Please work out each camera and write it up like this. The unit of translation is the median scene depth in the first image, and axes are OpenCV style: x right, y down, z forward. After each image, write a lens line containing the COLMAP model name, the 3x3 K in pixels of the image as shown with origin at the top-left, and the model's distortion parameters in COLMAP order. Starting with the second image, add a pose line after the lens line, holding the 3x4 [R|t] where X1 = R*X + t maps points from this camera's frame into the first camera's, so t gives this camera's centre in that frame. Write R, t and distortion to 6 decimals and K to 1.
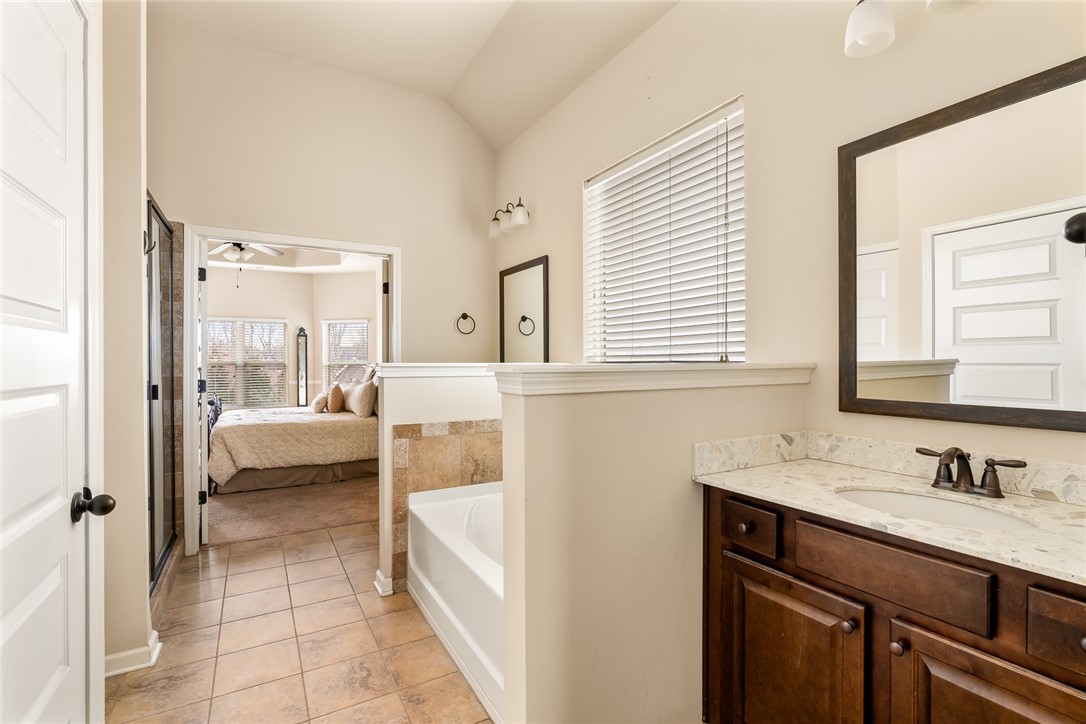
lens RADIAL K [[492.0, 0, 554.4], [0, 492.0, 361.2], [0, 0, 1]] dist [-0.001955, 0.000323]
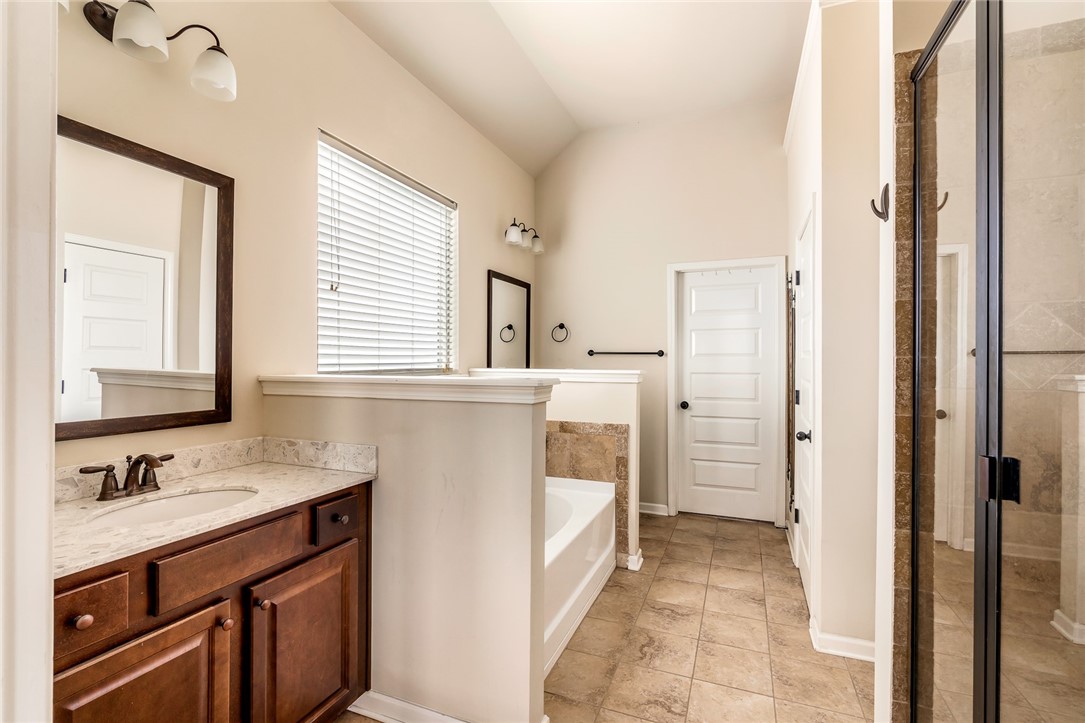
lens RADIAL K [[491.6, 0, 549.8], [0, 491.6, 362.2], [0, 0, 1]] dist [-0.001955, 0.000323]
pose [[-0.607097, 0.013733, 0.794509, -1.066543], [0.016450, 0.999854, -0.004713, -0.006605], [-0.794457, 0.010208, -0.607234, 1.713685]]
